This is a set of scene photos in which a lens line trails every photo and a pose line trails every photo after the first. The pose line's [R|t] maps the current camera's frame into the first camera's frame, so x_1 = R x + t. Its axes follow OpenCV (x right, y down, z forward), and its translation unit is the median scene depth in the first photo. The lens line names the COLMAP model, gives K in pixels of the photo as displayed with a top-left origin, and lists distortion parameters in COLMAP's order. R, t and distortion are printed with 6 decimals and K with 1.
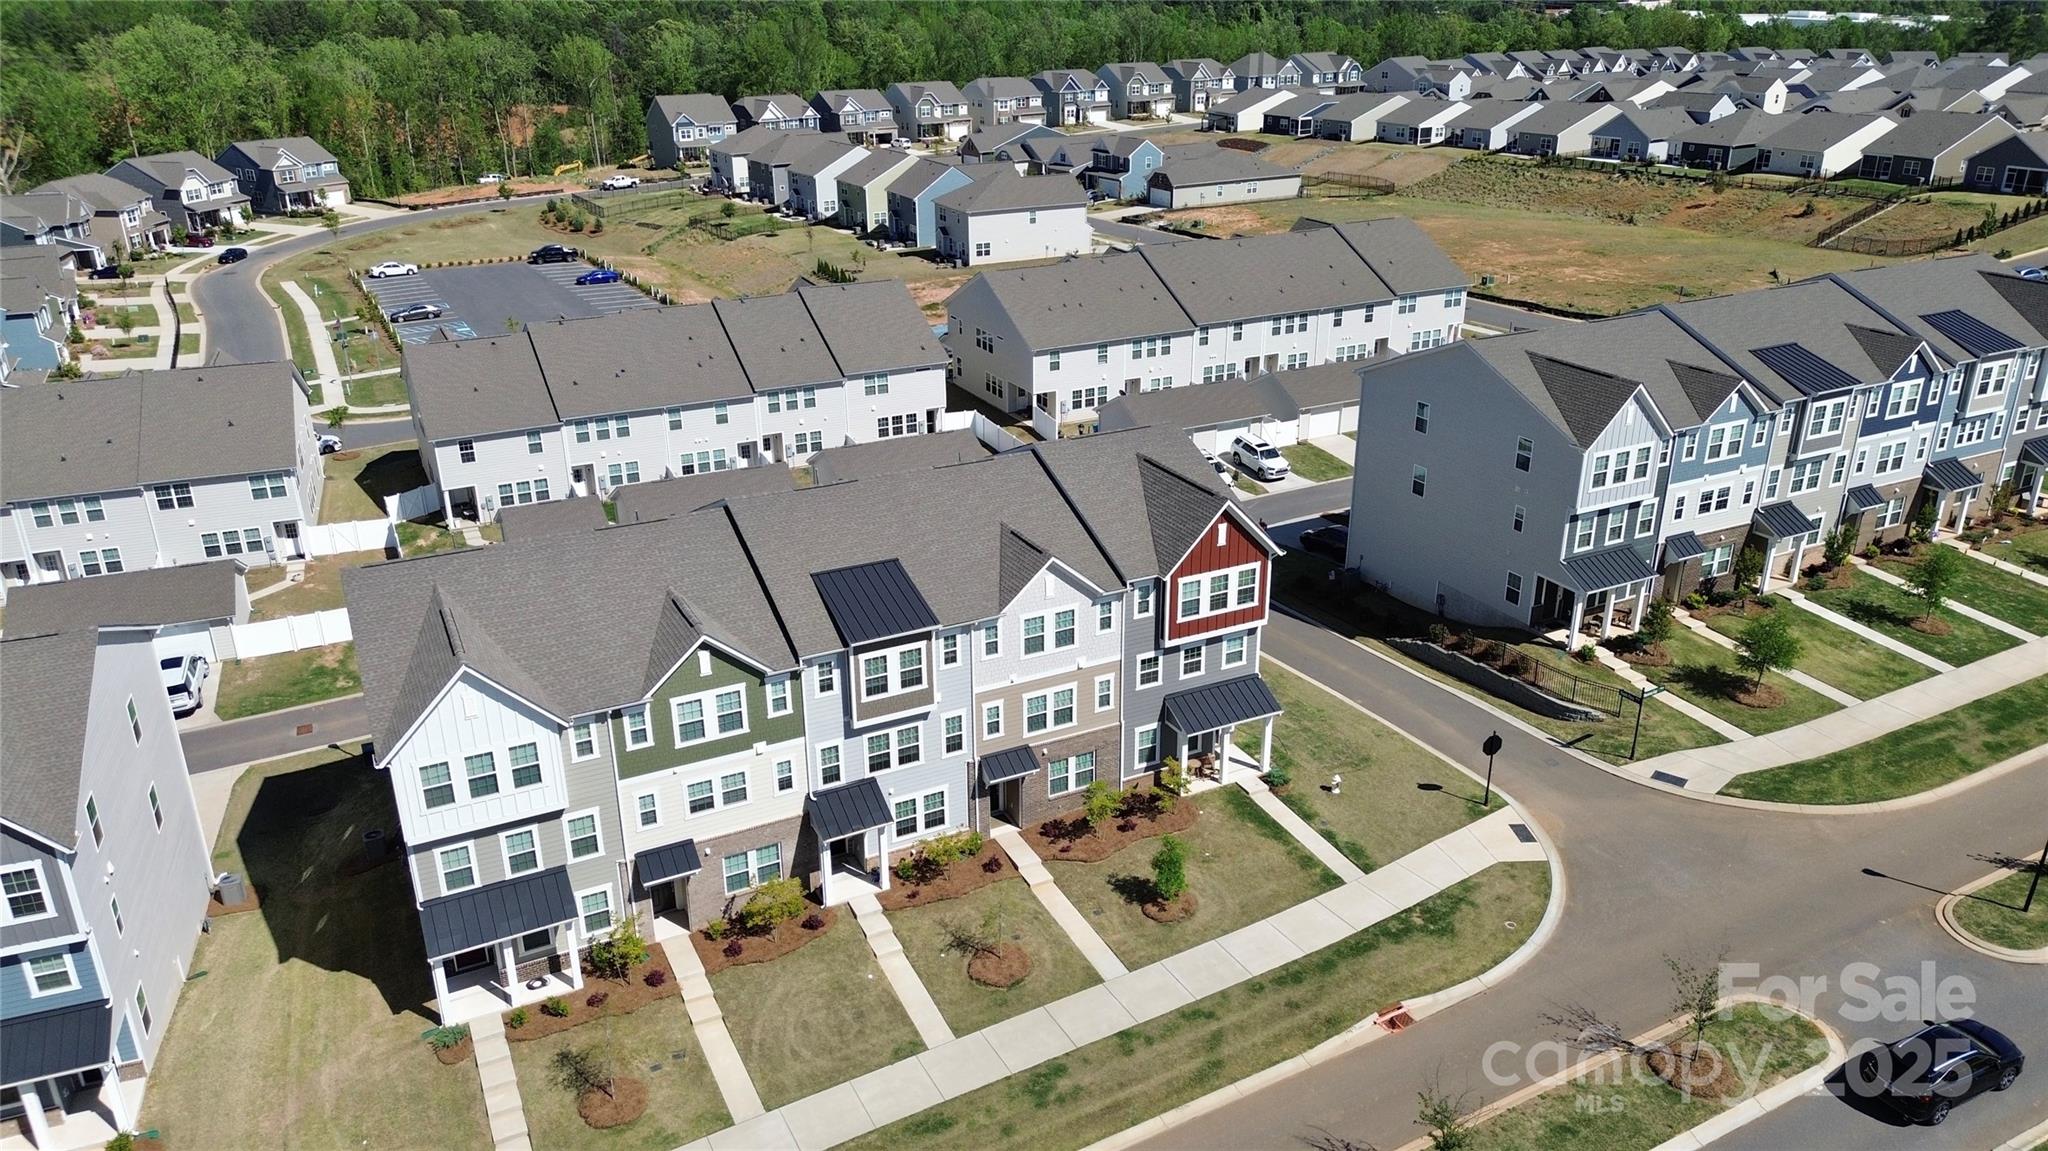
lens RADIAL K [[1454.5, 0, 1027.7], [0, 1454.5, 571.5], [0, 0, 1]] dist [0.085218, -0.103867]
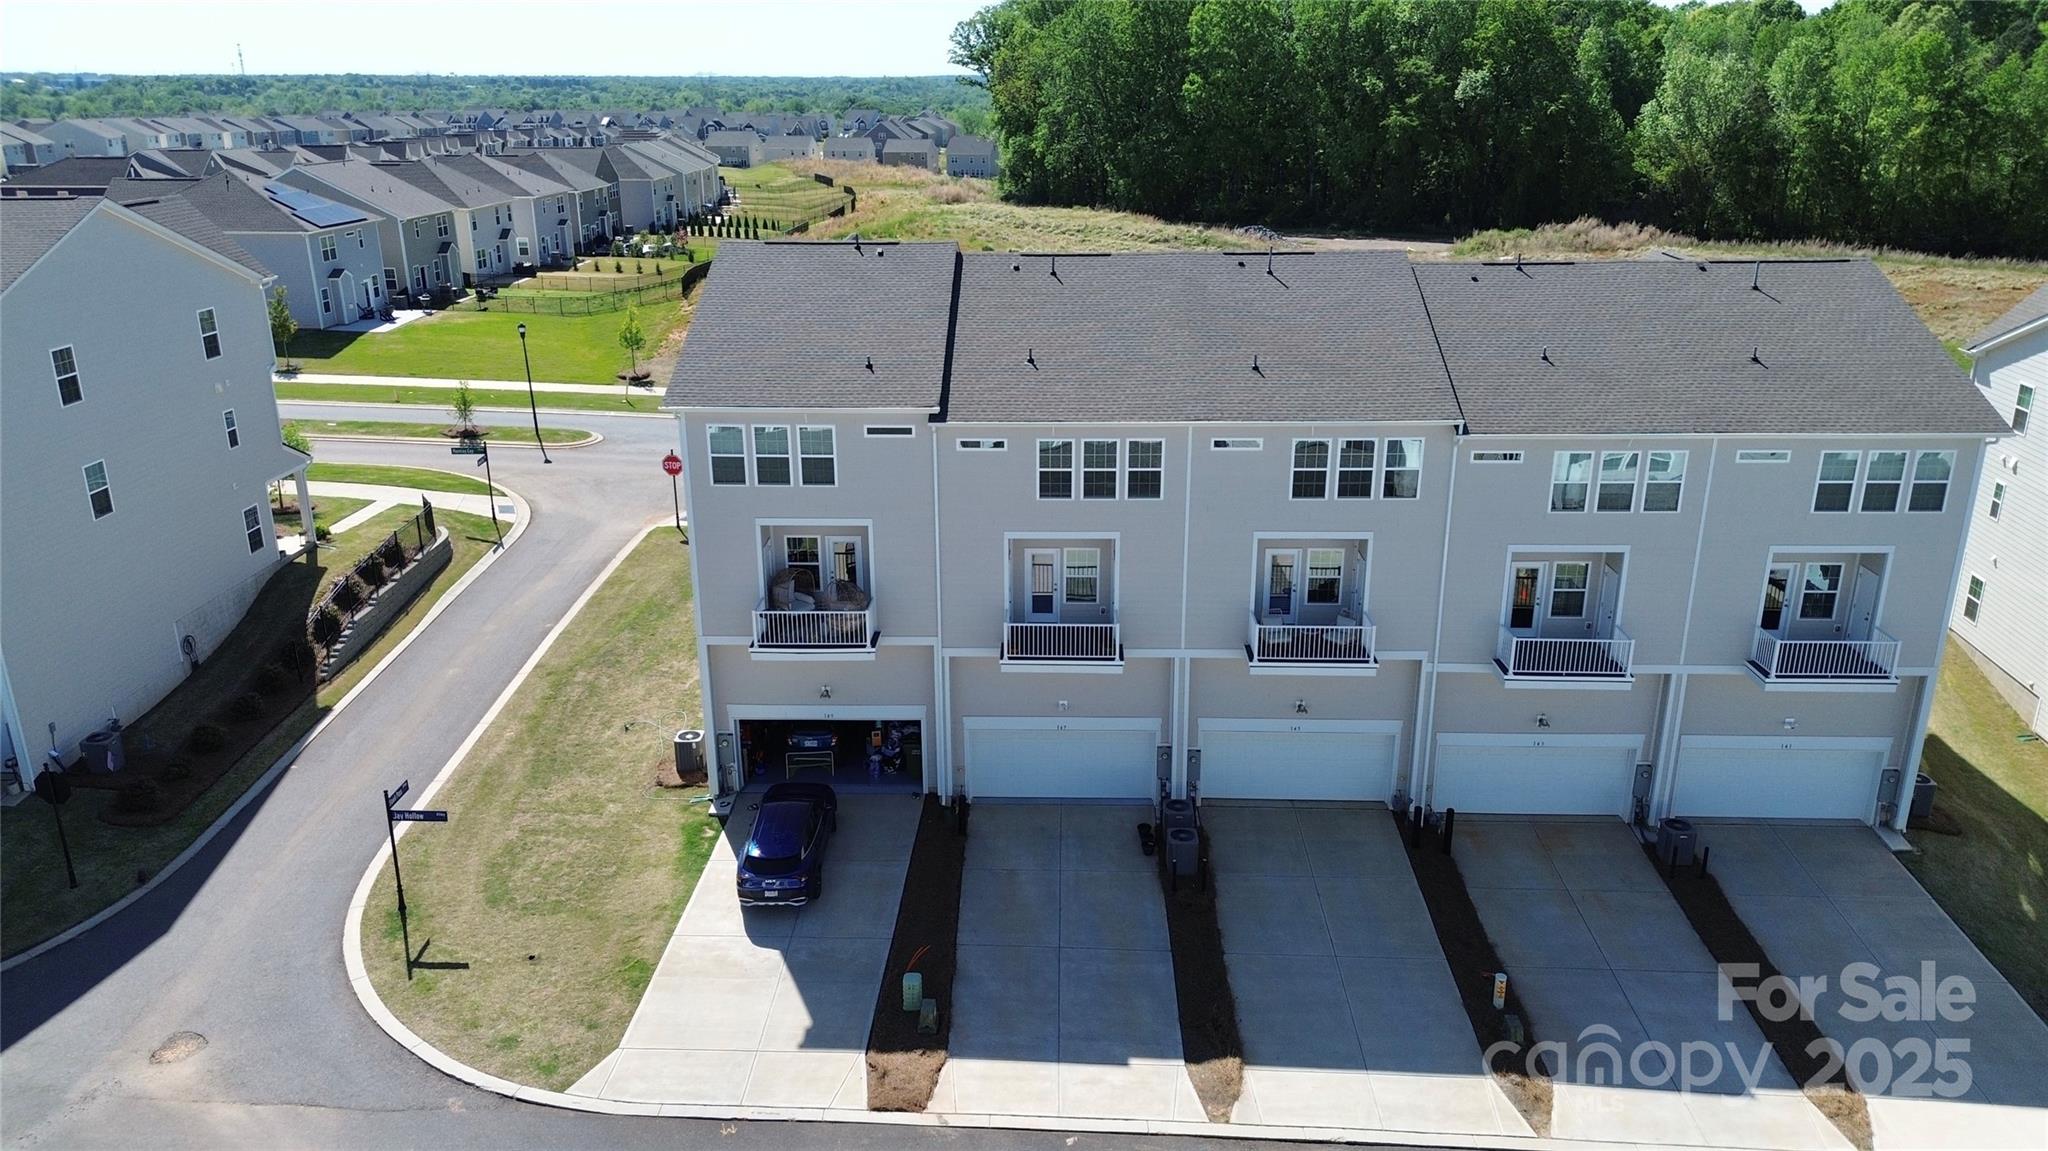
lens RADIAL K [[1454.5, 0, 1027.7], [0, 1454.5, 571.5], [0, 0, 1]] dist [0.085218, -0.103867]
pose [[-0.877685, -0.144164, 0.457040, -0.389159], [0.192025, 0.767985, 0.611003, -0.408795], [-0.439085, 0.624031, -0.646366, 1.610778]]
